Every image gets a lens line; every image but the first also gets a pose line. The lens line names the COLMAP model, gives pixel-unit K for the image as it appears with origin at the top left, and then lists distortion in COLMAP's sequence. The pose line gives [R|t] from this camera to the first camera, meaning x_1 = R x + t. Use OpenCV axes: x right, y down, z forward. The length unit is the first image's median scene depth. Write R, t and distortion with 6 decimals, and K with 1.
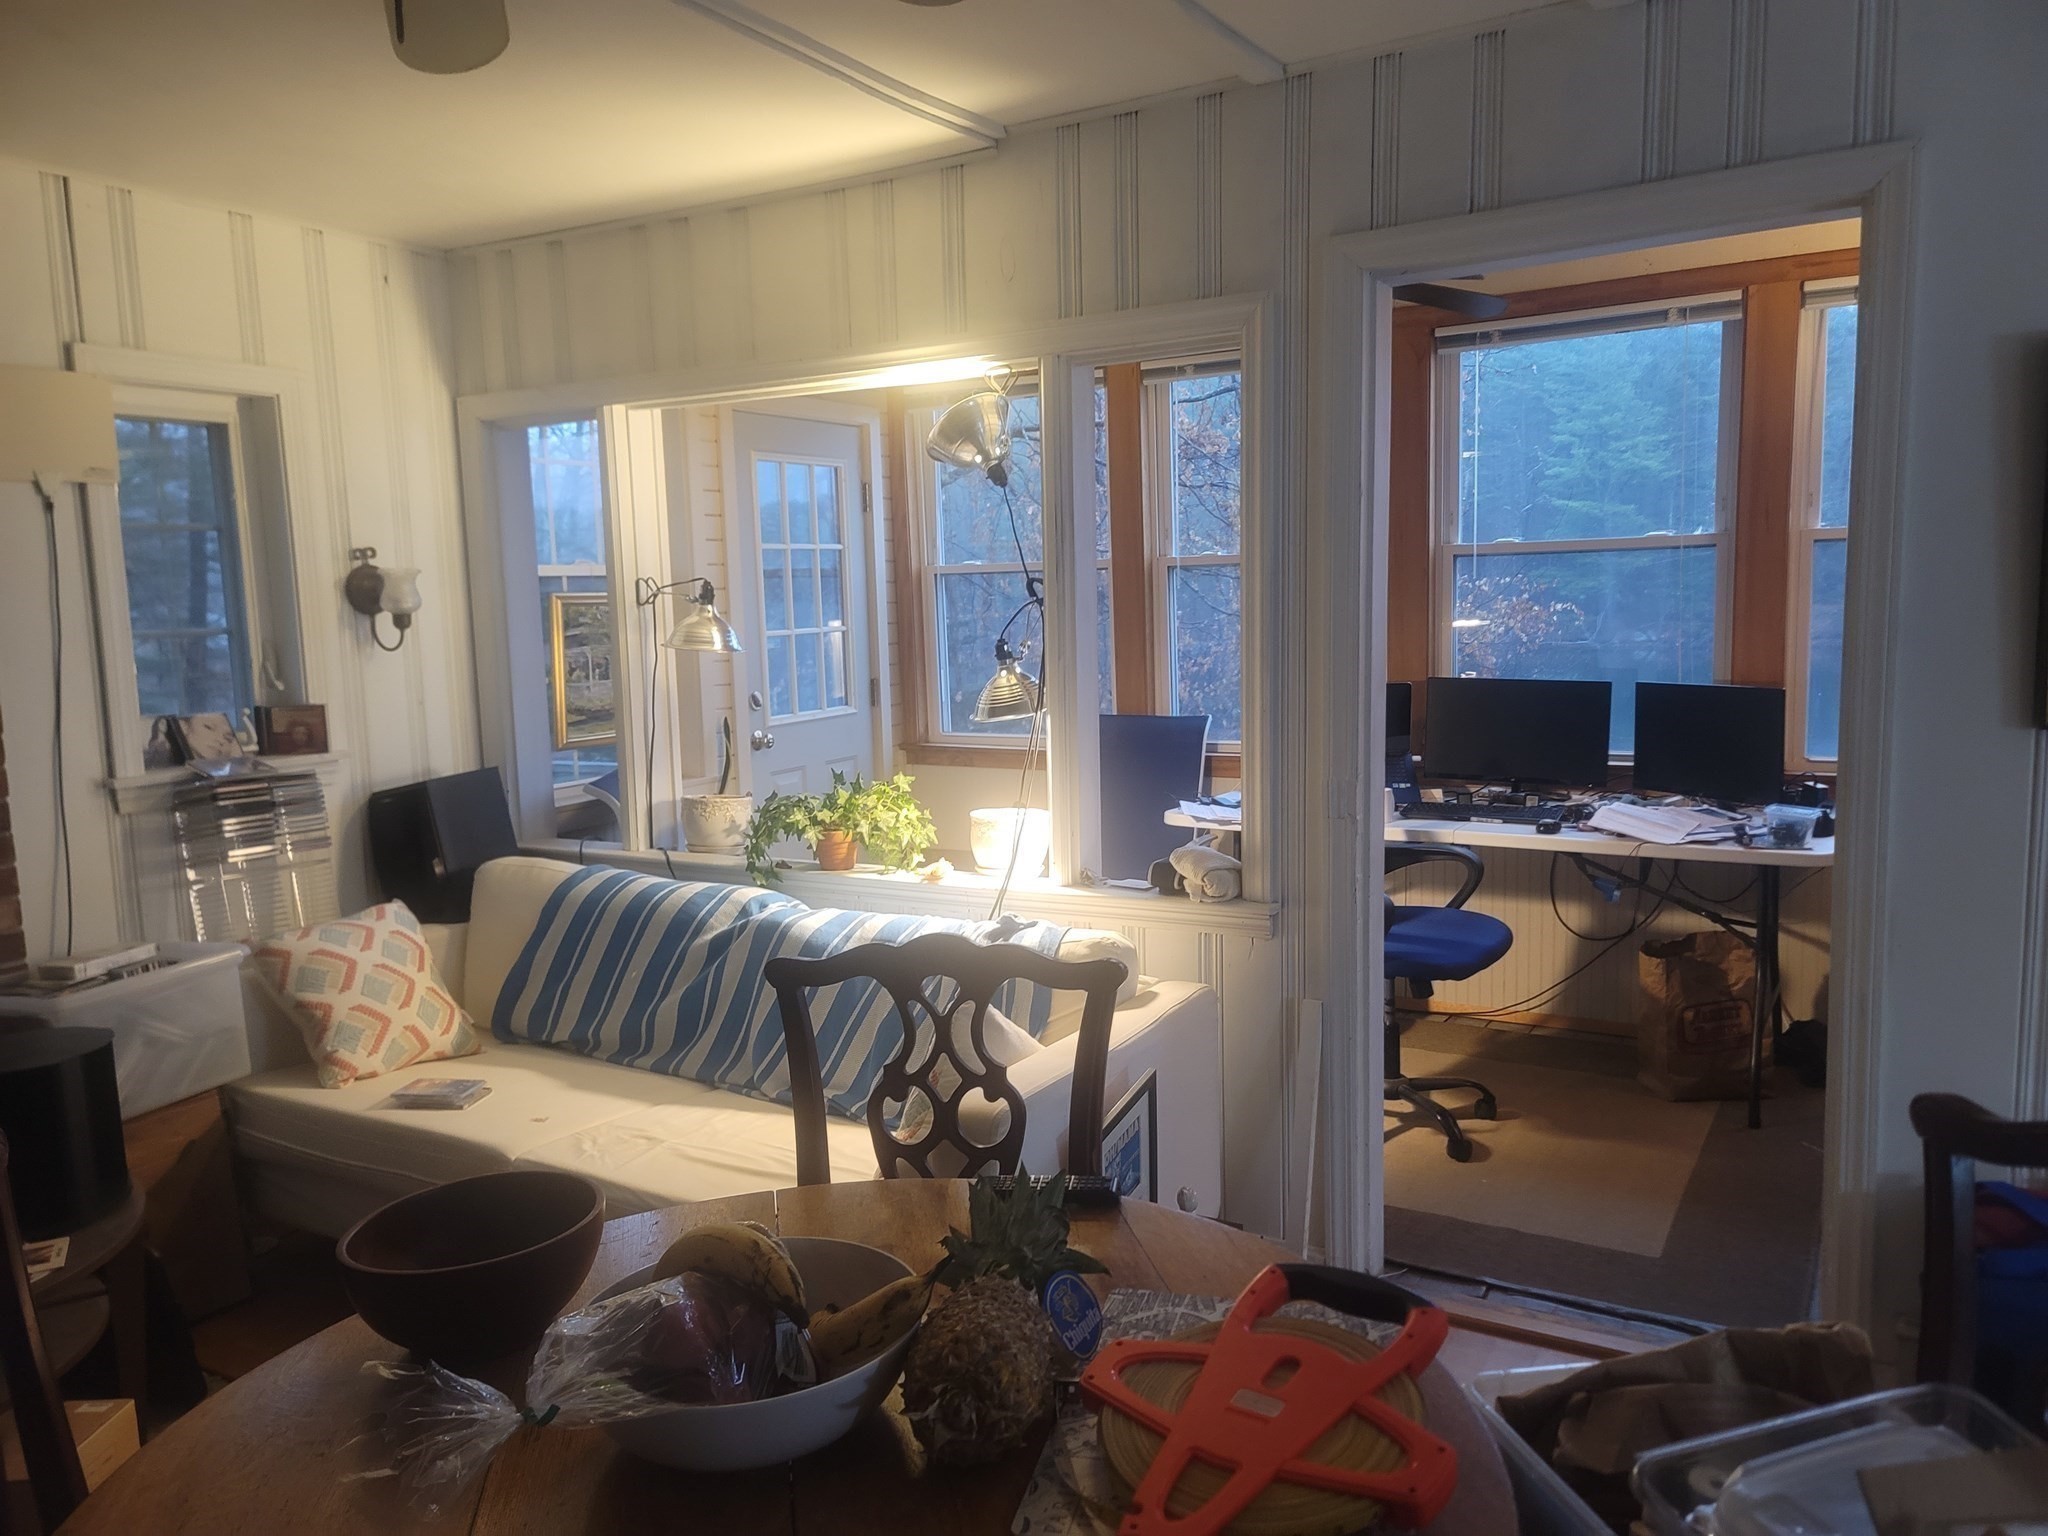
lens RADIAL K [[1488.7, 0, 1023.8], [0, 1488.7, 763.8], [0, 0, 1]] dist [0.070264, -0.048843]
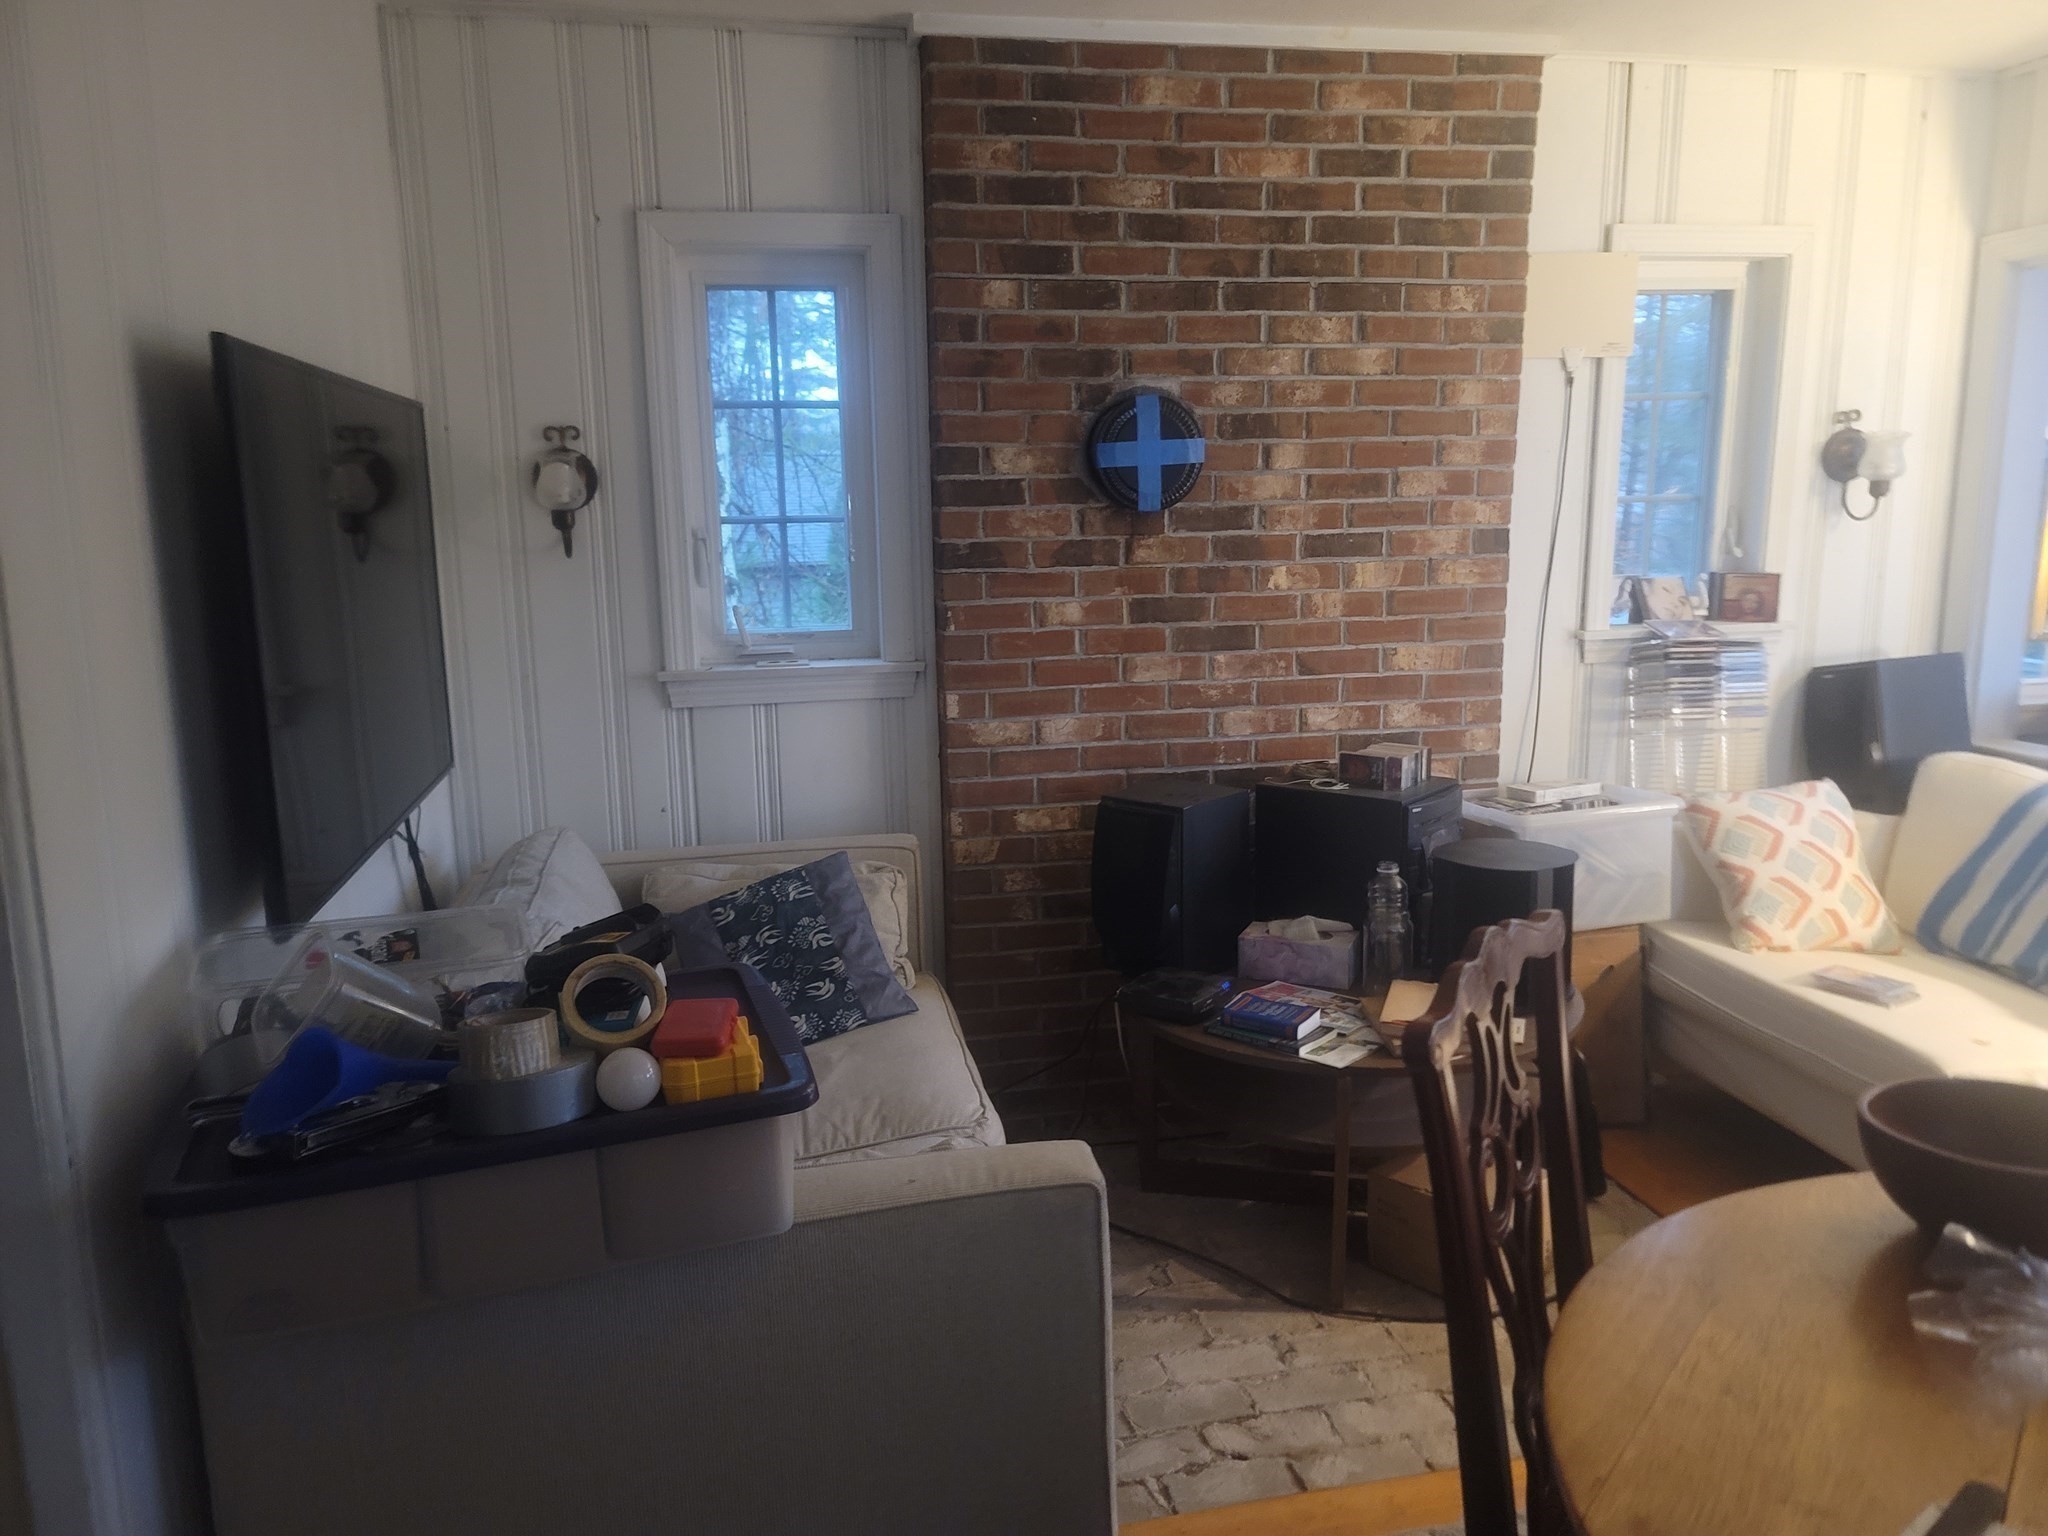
lens RADIAL K [[1488.7, 0, 1019.3], [0, 1488.7, 764.5], [0, 0, 1]] dist [0.070264, -0.048843]
pose [[0.675211, 0.147773, -0.722671, -0.490652], [-0.092398, 0.988955, 0.115892, 0.119331], [0.731815, -0.011478, 0.681407, -0.325842]]
